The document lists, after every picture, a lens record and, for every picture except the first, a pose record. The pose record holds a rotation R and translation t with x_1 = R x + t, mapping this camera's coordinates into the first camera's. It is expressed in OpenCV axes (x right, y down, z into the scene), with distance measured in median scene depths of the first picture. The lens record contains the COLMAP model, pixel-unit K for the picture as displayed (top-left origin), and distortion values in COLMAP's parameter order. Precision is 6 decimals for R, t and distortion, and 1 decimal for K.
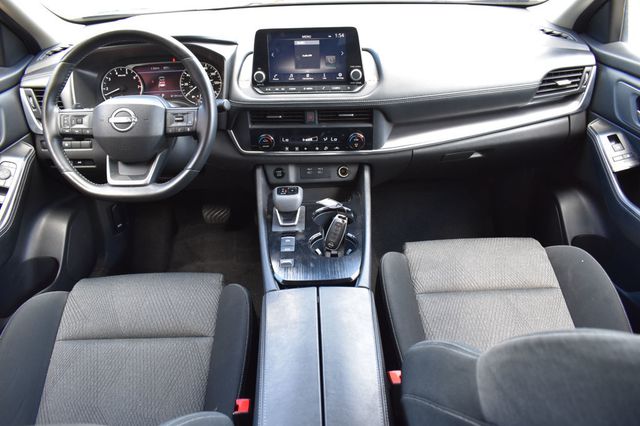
lens RADIAL K [[491.8, 0, 320.0], [0, 491.8, 213.0], [0, 0, 1]] dist [-0.105848, 0.031205]
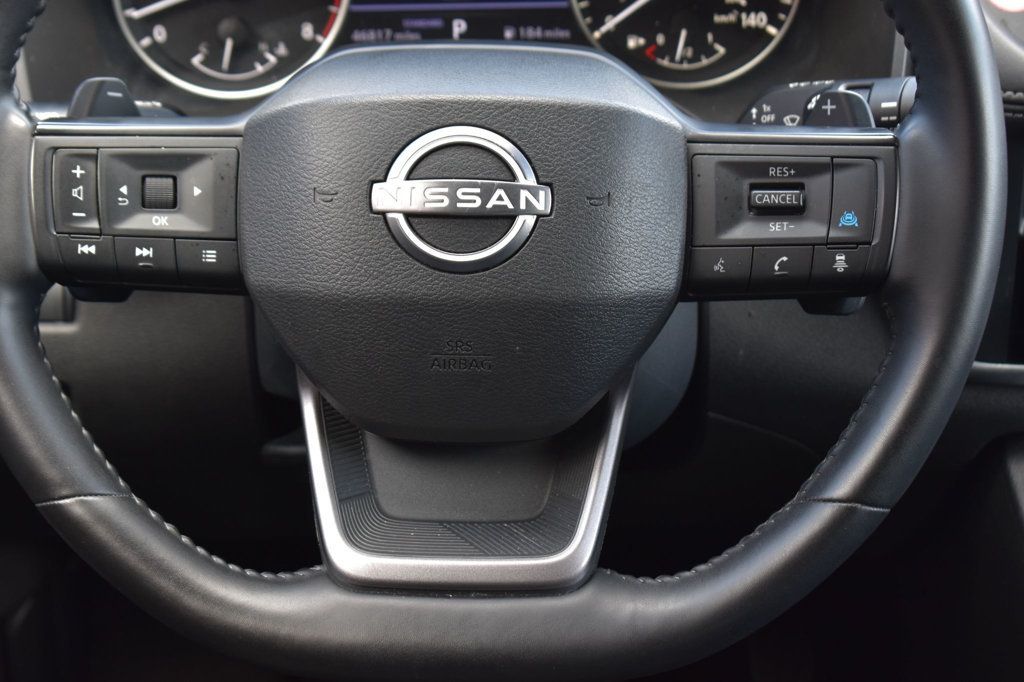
lens RADIAL K [[2297.9, 0, 512.0], [0, 2297.9, 341.0], [0, 0, 1]] dist [0.039628, 0.168118]
pose [[0.999845, 0.017301, 0.003218, -0.348018], [-0.017020, 0.997190, -0.072961, -0.076438], [-0.004471, 0.072895, 0.997330, 0.187800]]
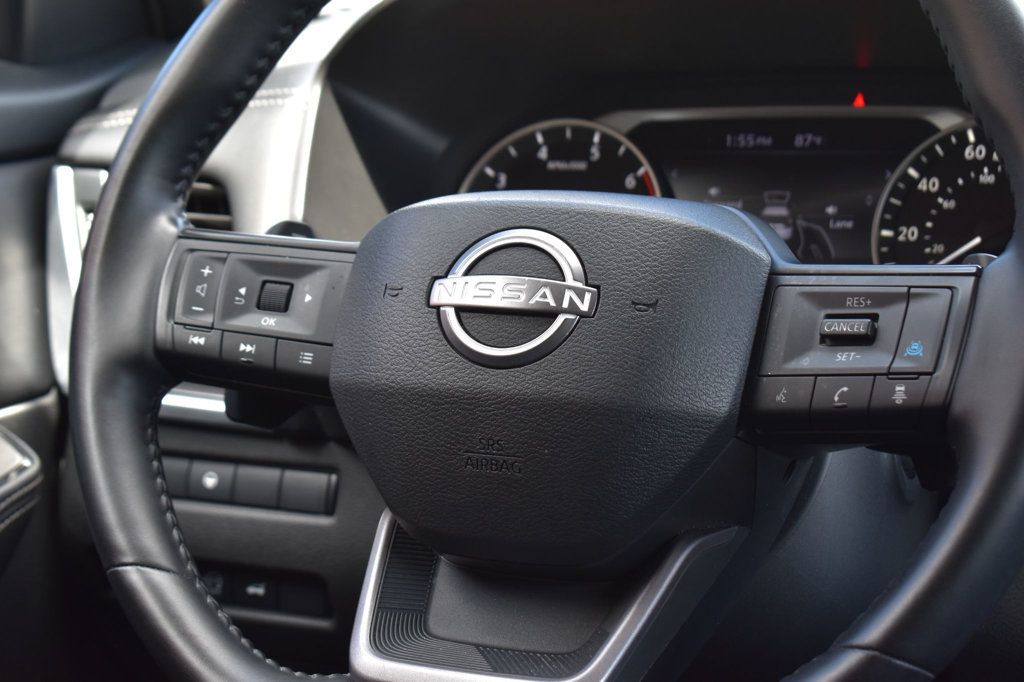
lens RADIAL K [[2220.9, 0, 512.0], [0, 2220.9, 341.0], [0, 0, 1]] dist [0.035743, 0.105622]
pose [[0.908605, 0.065520, -0.412486, -0.083861], [-0.204110, 0.931307, -0.301674, 0.044176], [0.364385, 0.358294, 0.859563, 0.313562]]
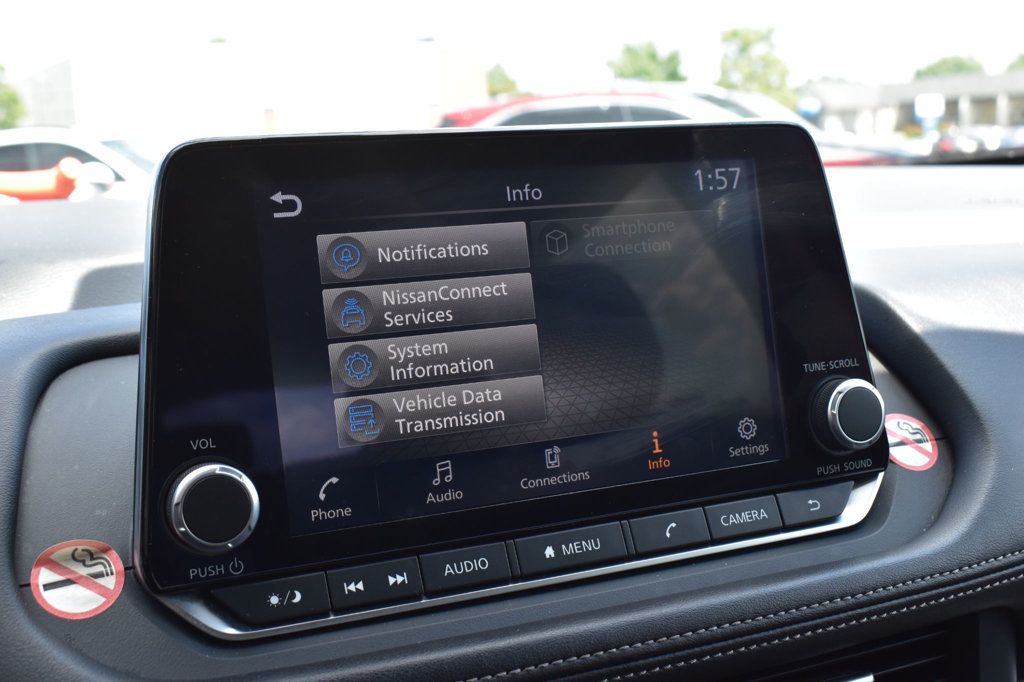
lens RADIAL K [[1271.2, 0, 512.0], [0, 1271.2, 341.0], [0, 0, 1]] dist [-0.044534, -0.039766]
pose [[0.902107, -0.070887, 0.425650, -0.193204], [0.244145, 0.897195, -0.368014, -0.184129], [-0.355804, 0.435908, 0.826672, 0.701518]]
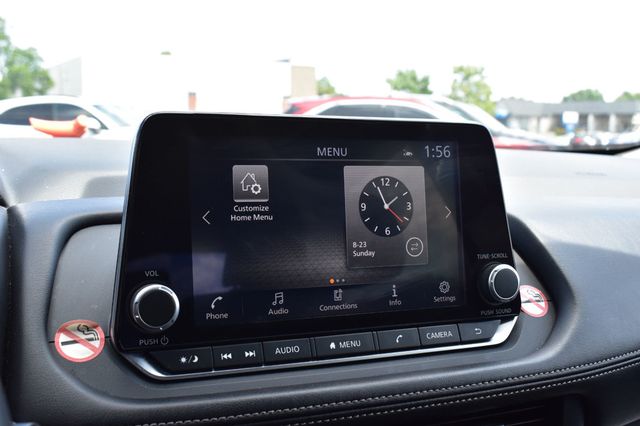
lens RADIAL K [[736.2, 0, 320.0], [0, 736.2, 213.0], [0, 0, 1]] dist [-0.057664, -0.018406]
pose [[0.905944, 0.004852, 0.423369, -0.204541], [0.180795, 0.899754, -0.397184, -0.170738], [-0.382855, 0.436370, 0.814250, 0.679035]]
